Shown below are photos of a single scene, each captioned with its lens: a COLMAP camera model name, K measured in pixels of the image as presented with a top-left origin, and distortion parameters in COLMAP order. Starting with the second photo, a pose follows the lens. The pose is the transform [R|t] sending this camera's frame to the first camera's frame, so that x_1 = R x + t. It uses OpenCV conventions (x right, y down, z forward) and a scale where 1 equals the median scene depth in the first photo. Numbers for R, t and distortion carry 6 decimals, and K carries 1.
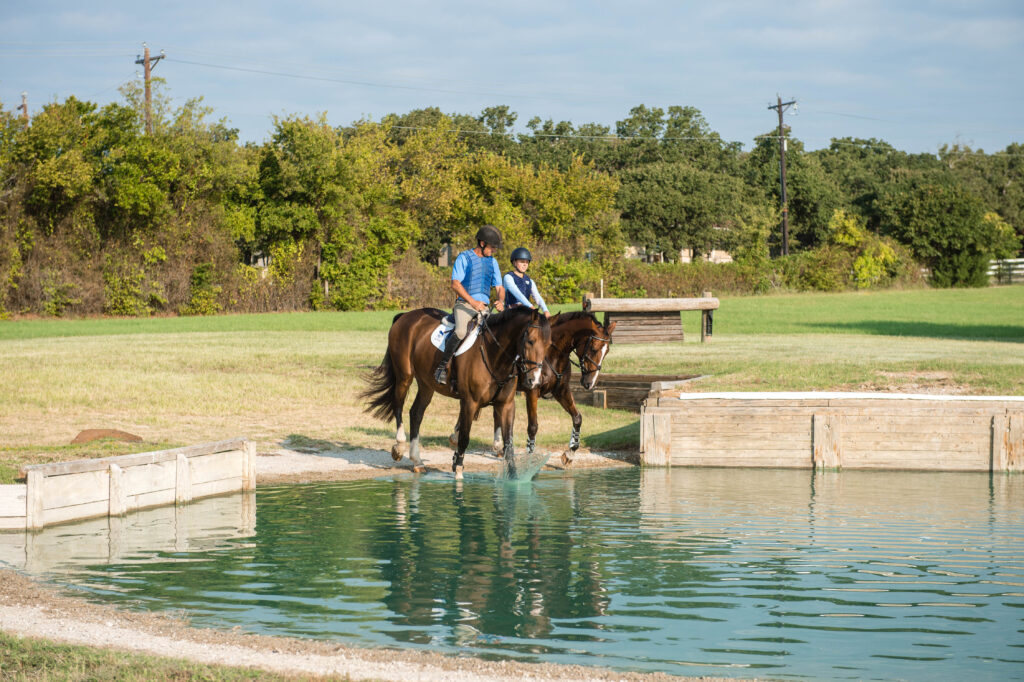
lens RADIAL K [[1949.8, 0, 531.3], [0, 1949.8, 346.5], [0, 0, 1]] dist [0.151155, 0.000000]
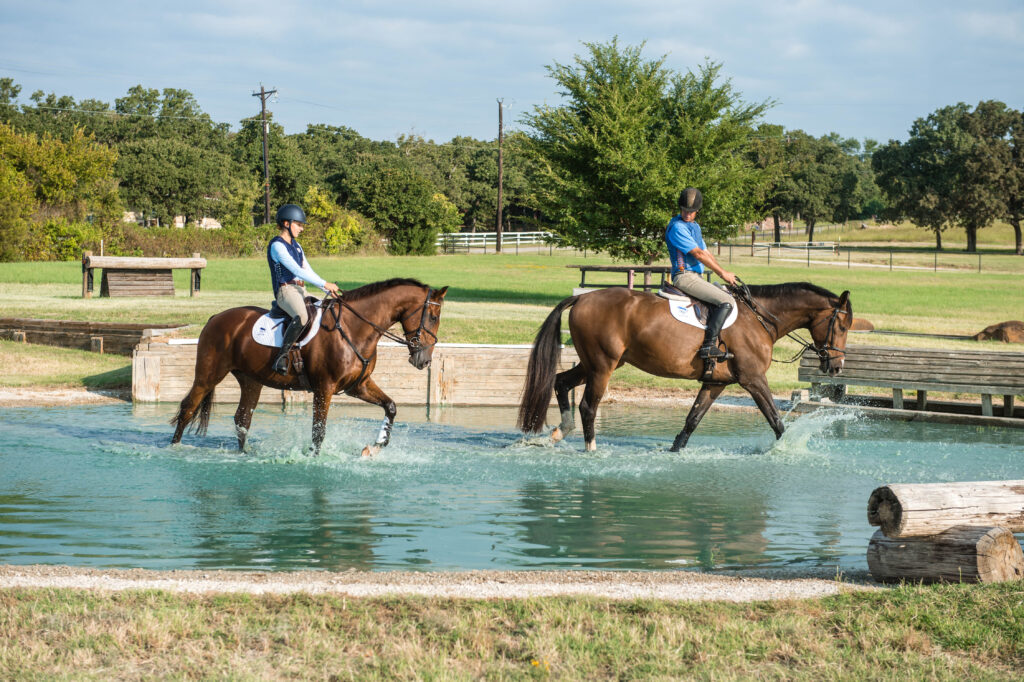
lens RADIAL K [[1679.5, 0, 512.3], [0, 1679.5, 350.3], [0, 0, 1]] dist [0.155957, 0.000000]
pose [[0.962801, 0.005835, 0.270147, 0.000470], [-0.013379, 0.999570, 0.026090, 0.000407], [-0.269879, -0.028734, 0.962466, -0.004055]]
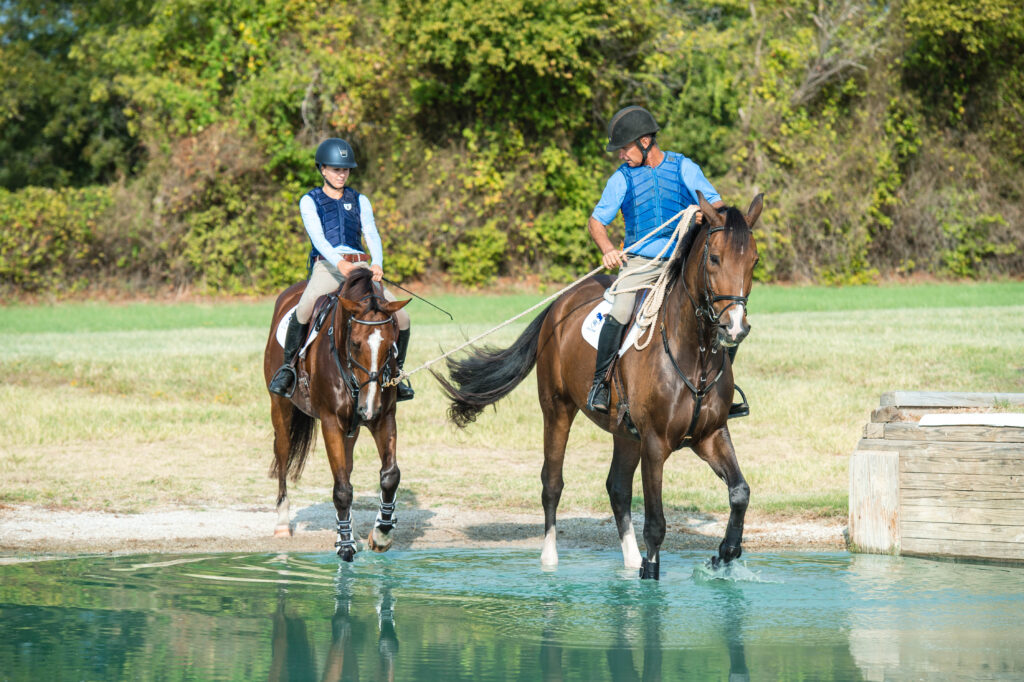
lens RADIAL K [[3856.2, 0, 507.8], [0, 3856.2, 413.8], [0, 0, 1]] dist [0.659128, 0.000000]
pose [[0.884696, 0.016858, -0.465864, 0.121104], [-0.008266, 0.999756, 0.020480, 0.000802], [0.466096, -0.014268, 0.884619, 0.006519]]
